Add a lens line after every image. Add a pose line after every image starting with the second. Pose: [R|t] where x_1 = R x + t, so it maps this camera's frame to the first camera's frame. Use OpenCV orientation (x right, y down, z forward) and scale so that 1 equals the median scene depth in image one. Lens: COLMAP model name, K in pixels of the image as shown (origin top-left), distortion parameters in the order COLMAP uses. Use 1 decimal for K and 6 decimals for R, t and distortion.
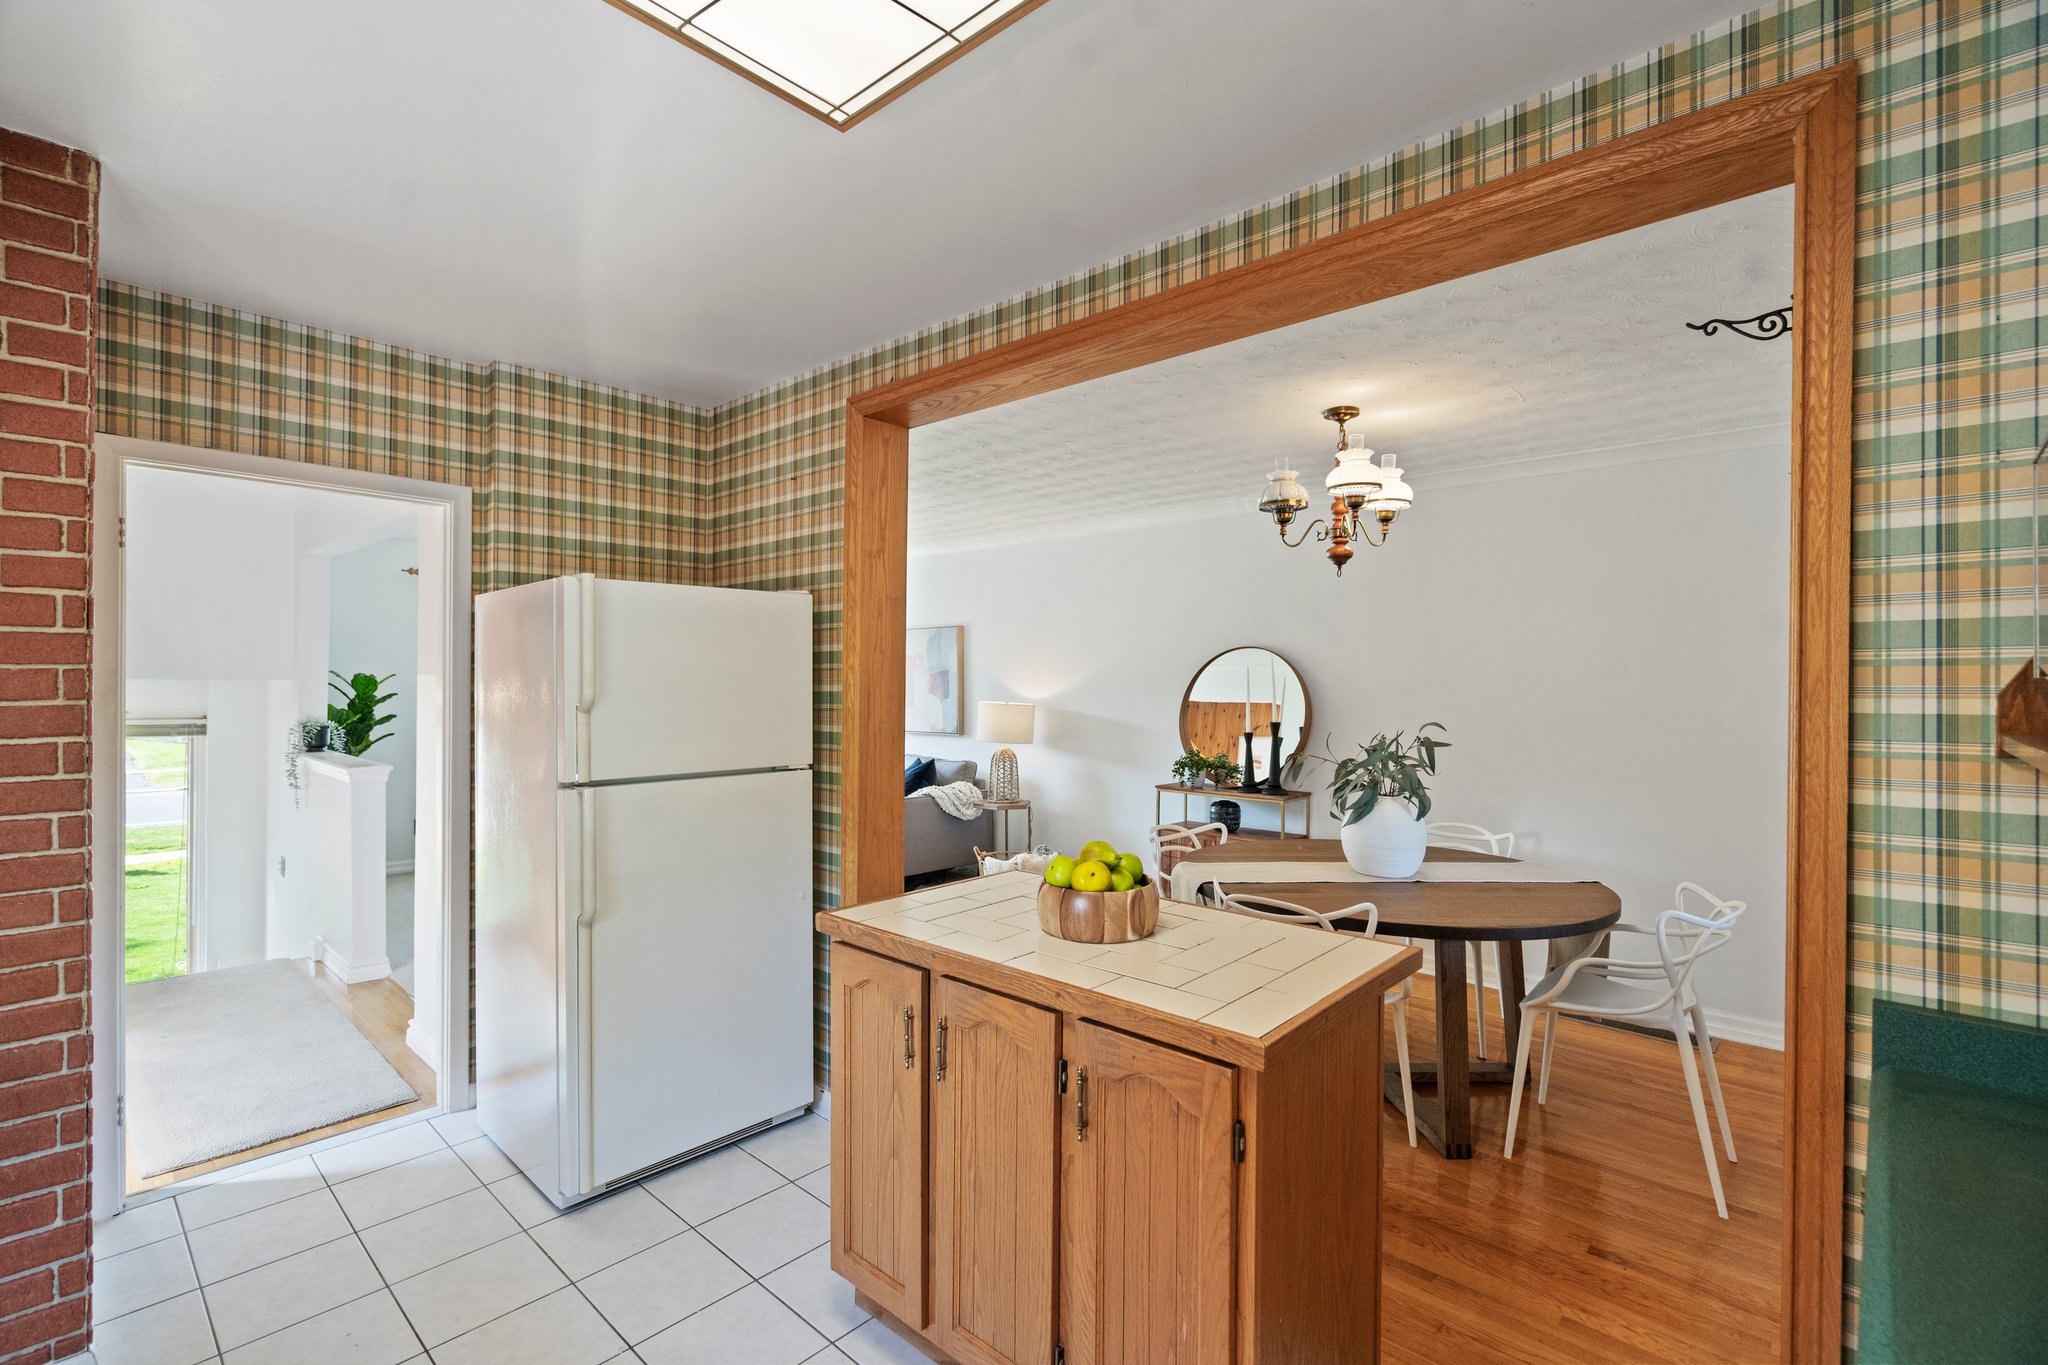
lens RADIAL K [[927.9, 0, 1008.7], [0, 927.9, 686.7], [0, 0, 1]] dist [-0.001254, 0.000431]
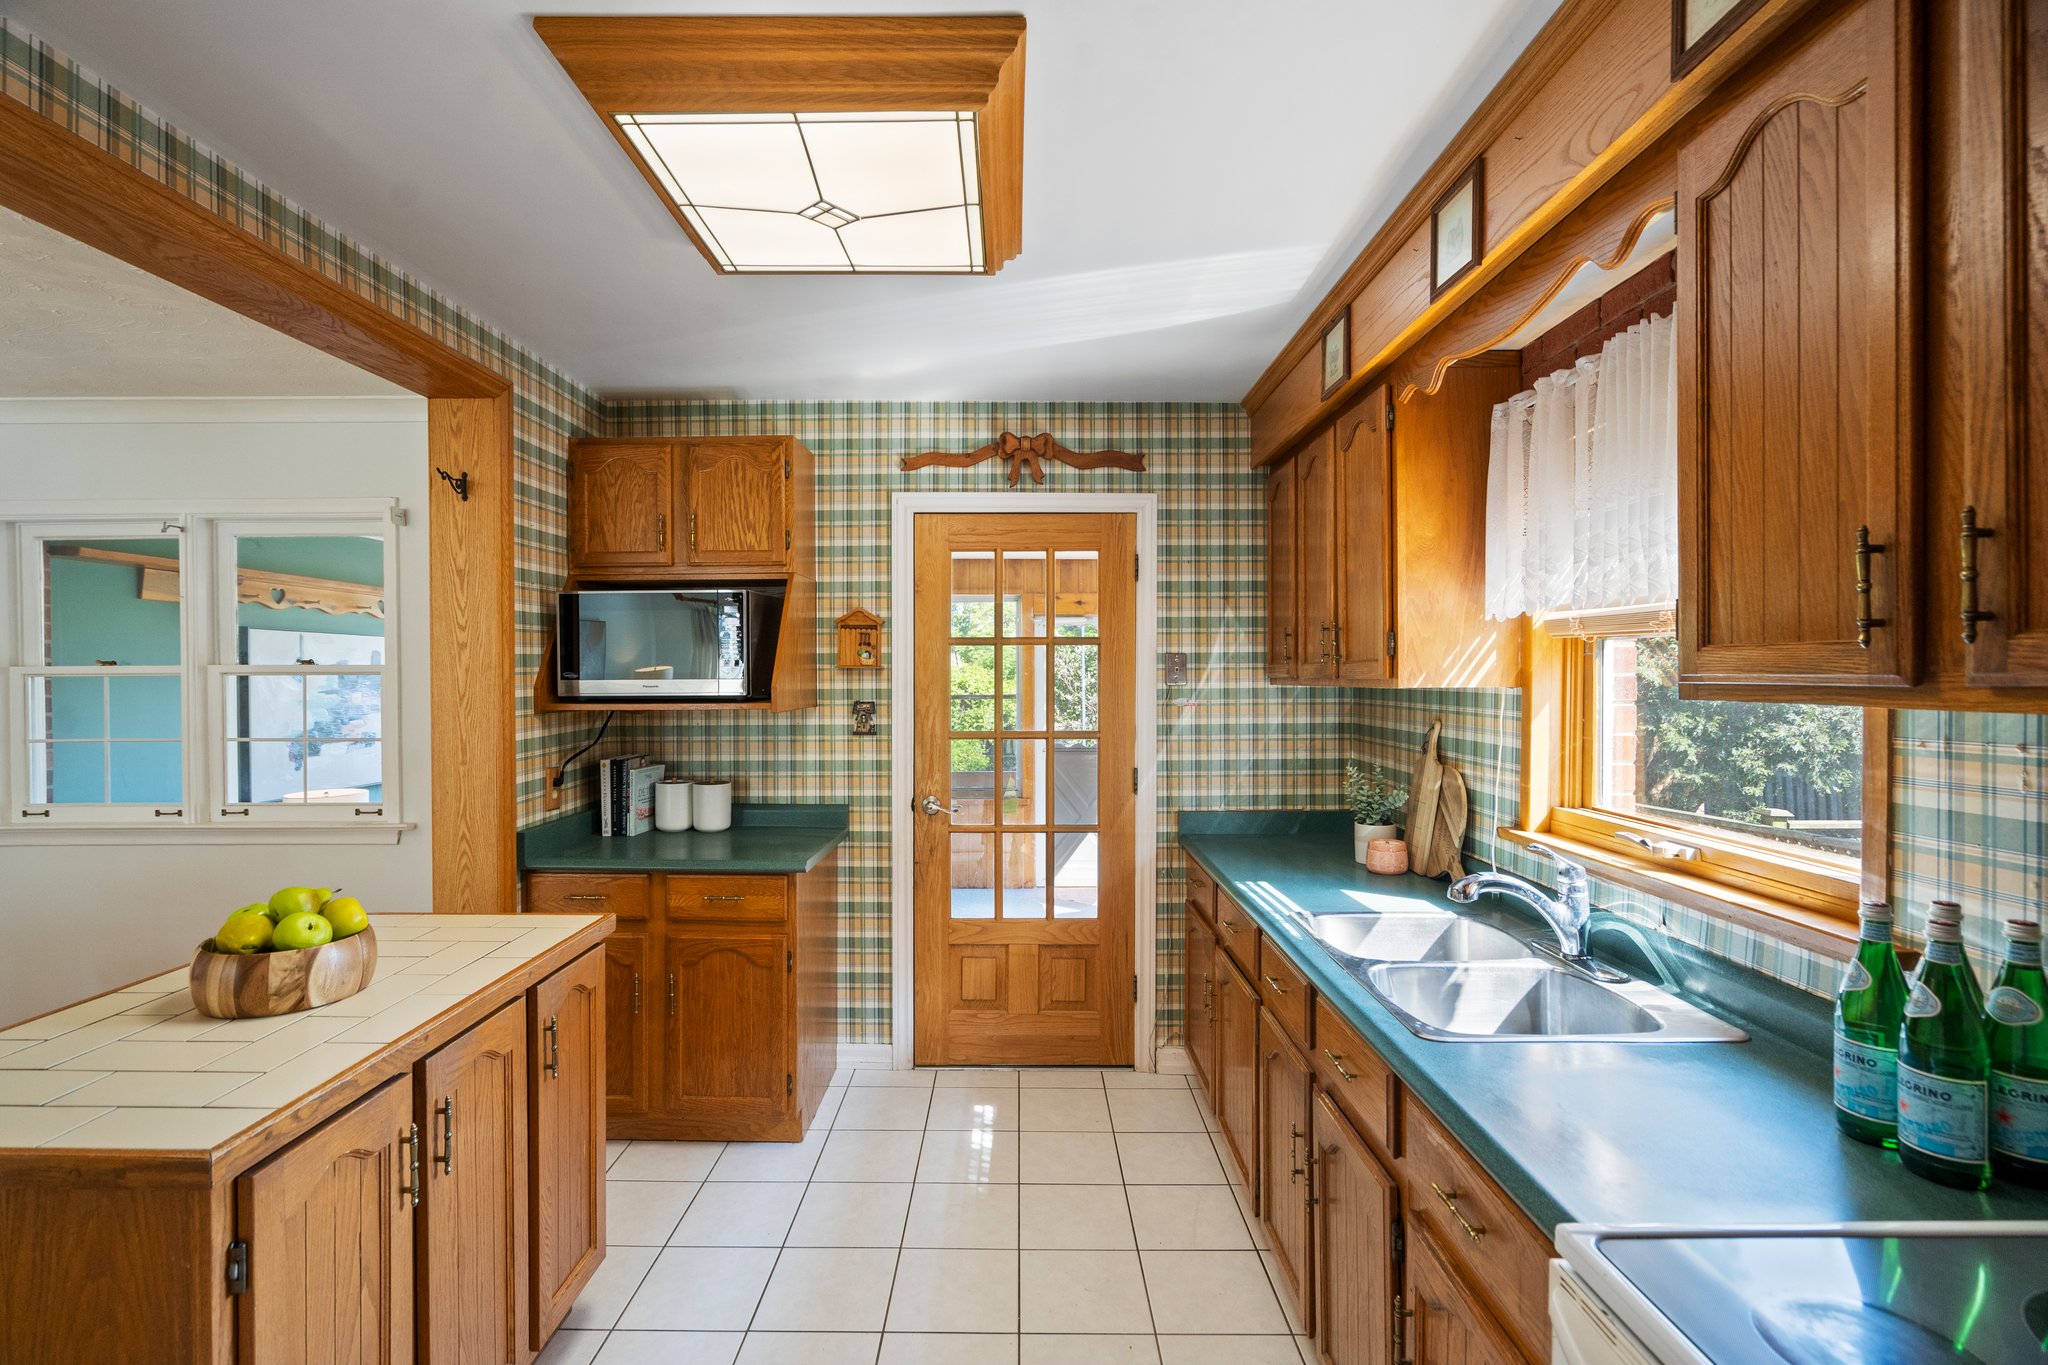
lens RADIAL K [[930.0, 0, 1011.7], [0, 930.0, 678.7], [0, 0, 1]] dist [-0.003801, 0.001893]
pose [[-0.670578, -0.013605, 0.741714, -0.618746], [0.001678, 0.999801, 0.019856, -0.024080], [-0.741837, 0.014560, -0.670422, 0.701824]]
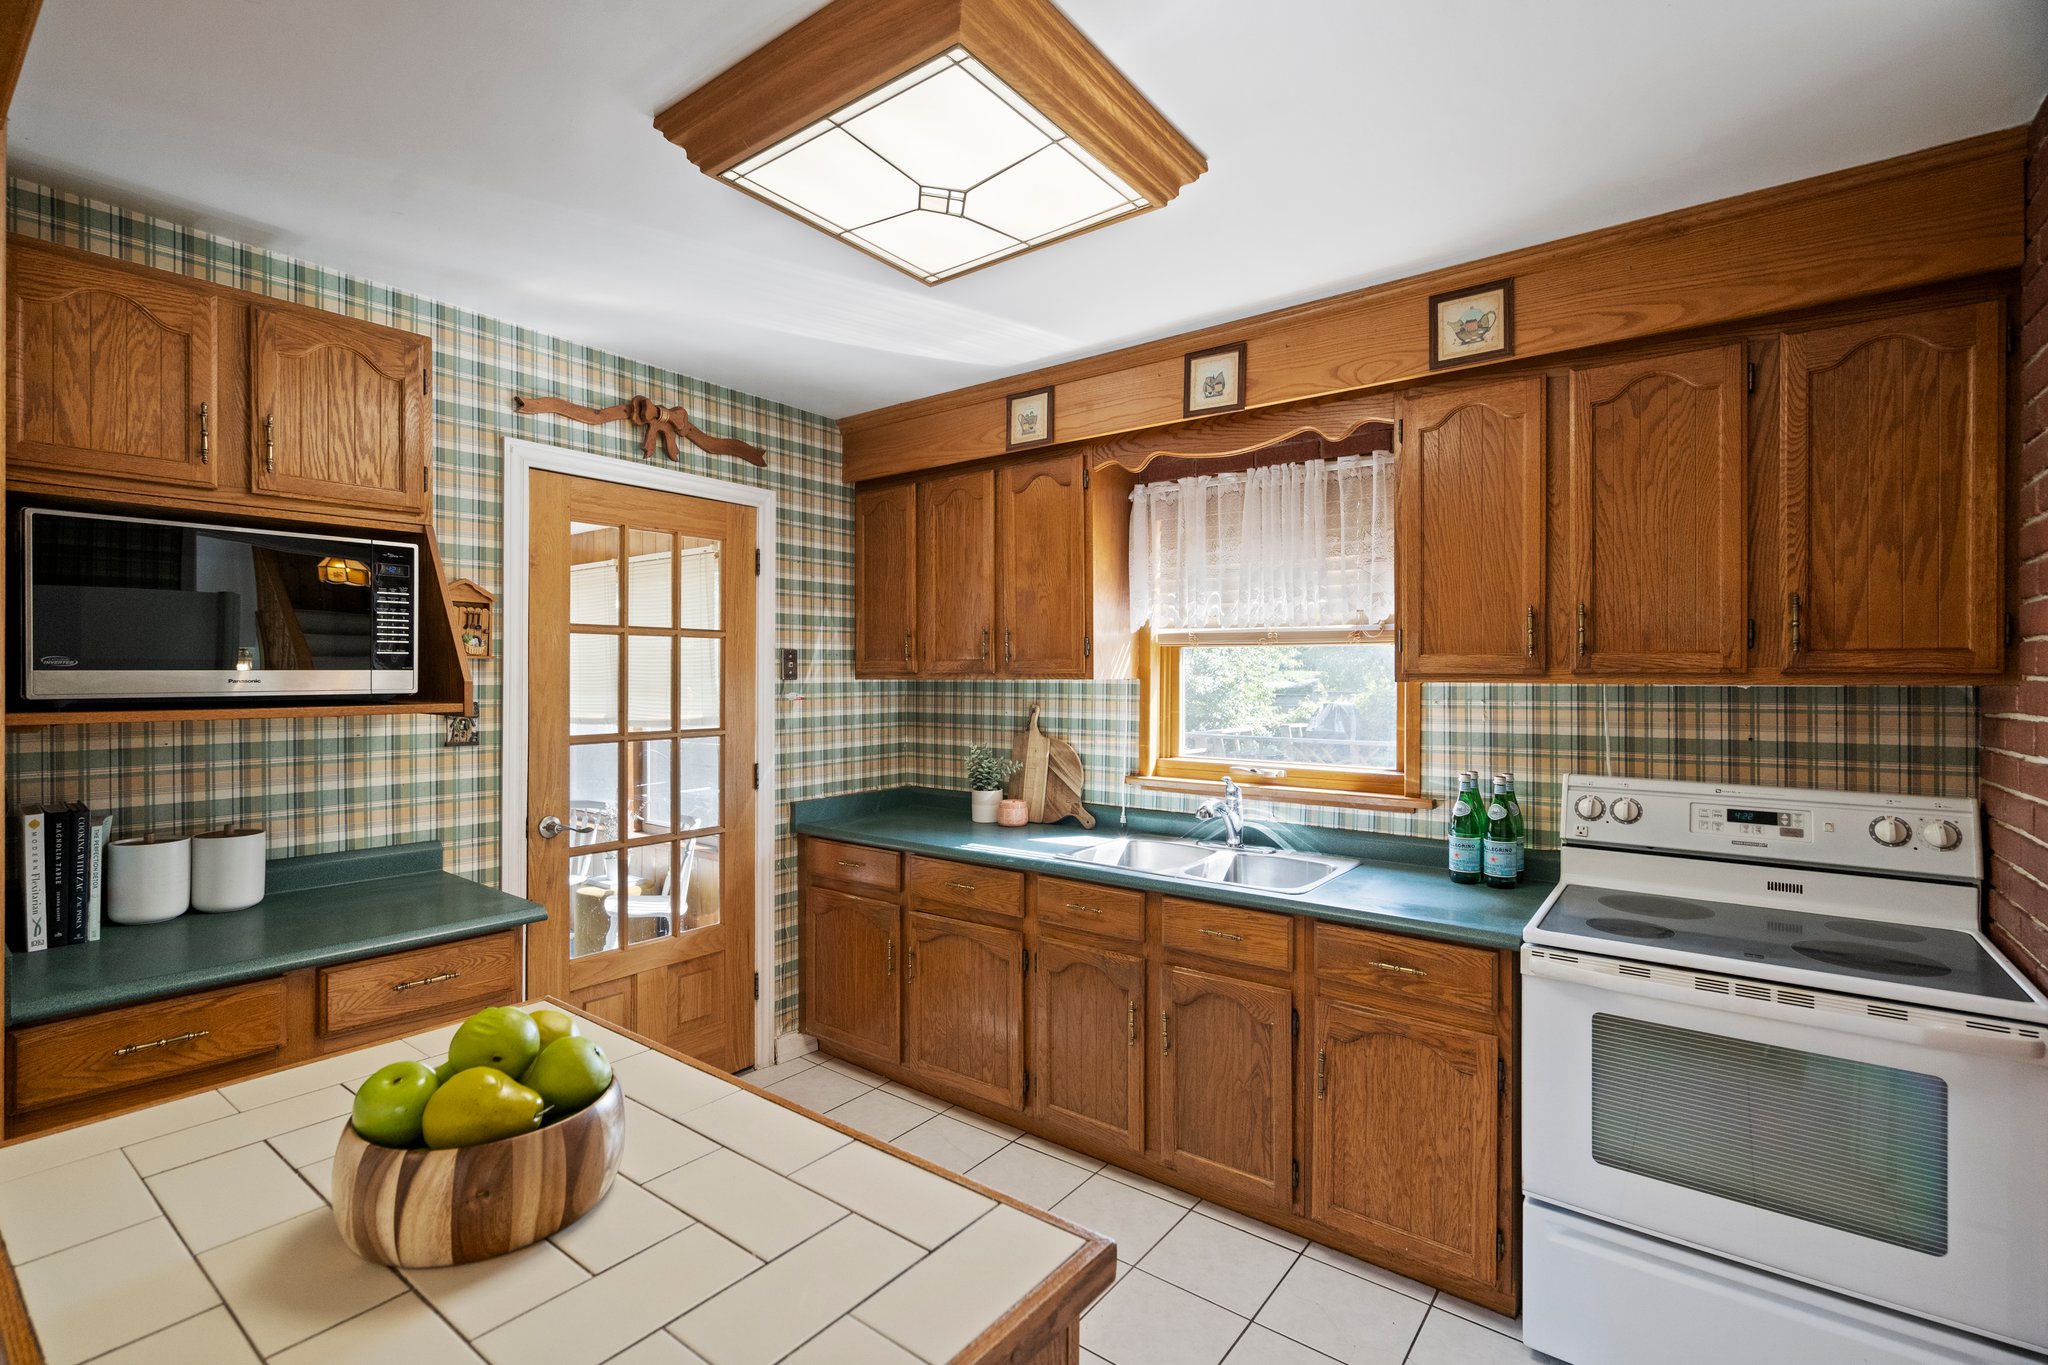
lens RADIAL K [[931.2, 0, 1006.7], [0, 931.2, 675.4], [0, 0, 1]] dist [-0.005222, 0.006220]
pose [[-0.996699, -0.011929, -0.080302, -0.085906], [-0.012641, 0.999885, 0.008364, -0.012322], [0.080193, 0.009352, -0.996736, 0.982604]]
